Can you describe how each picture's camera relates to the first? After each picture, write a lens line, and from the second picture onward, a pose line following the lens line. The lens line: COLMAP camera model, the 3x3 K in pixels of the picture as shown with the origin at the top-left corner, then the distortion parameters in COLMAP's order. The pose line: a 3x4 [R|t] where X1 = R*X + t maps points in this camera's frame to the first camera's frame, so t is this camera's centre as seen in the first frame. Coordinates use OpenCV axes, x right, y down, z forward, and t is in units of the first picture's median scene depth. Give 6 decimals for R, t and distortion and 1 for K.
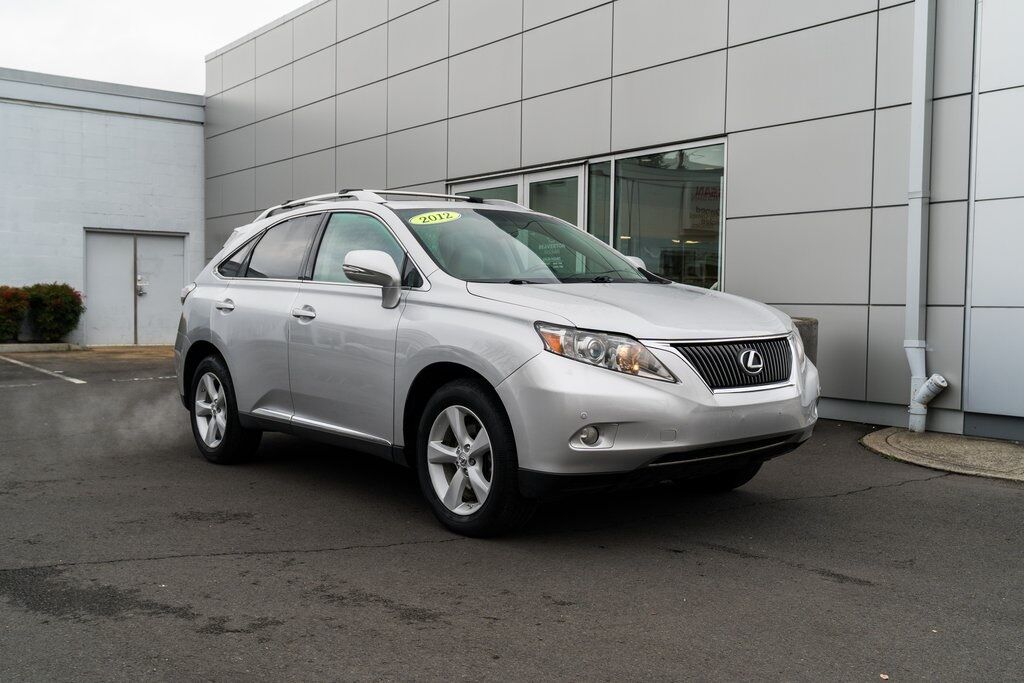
lens RADIAL K [[1003.5, 0, 512.0], [0, 1003.5, 341.5], [0, 0, 1]] dist [0.077100, 0.001038]
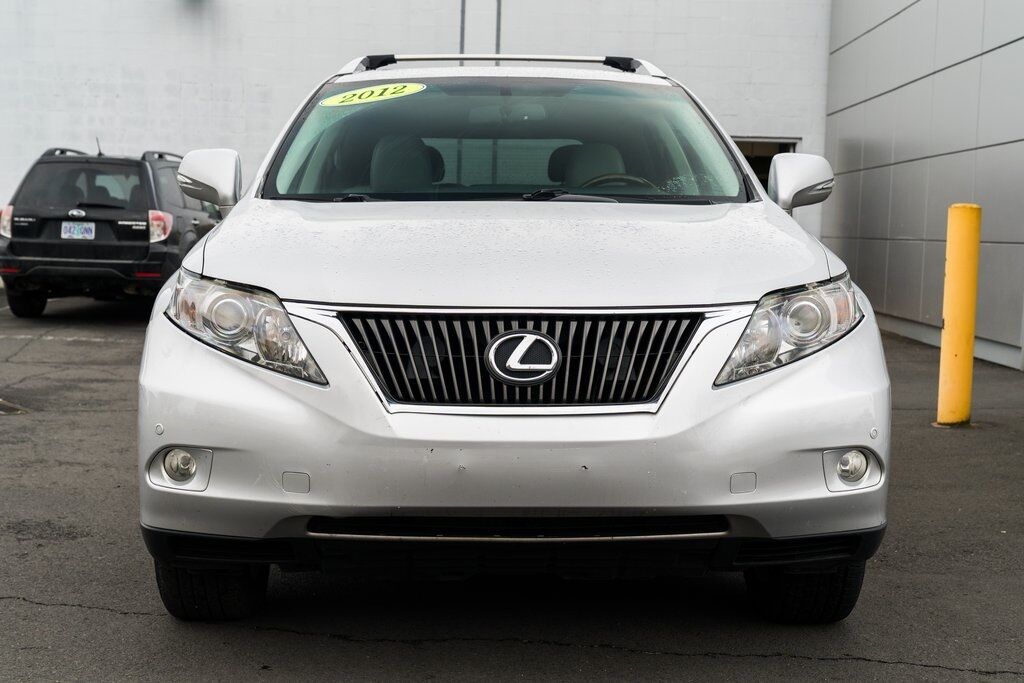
lens RADIAL K [[1539.4, 0, 512.0], [0, 1539.4, 341.5], [0, 0, 1]] dist [0.000537, -0.003152]
pose [[0.797681, 0.056883, -0.600391, 0.720736], [-0.043382, 0.998375, 0.036952, -0.016161], [0.601517, -0.003430, 0.798853, 0.403997]]
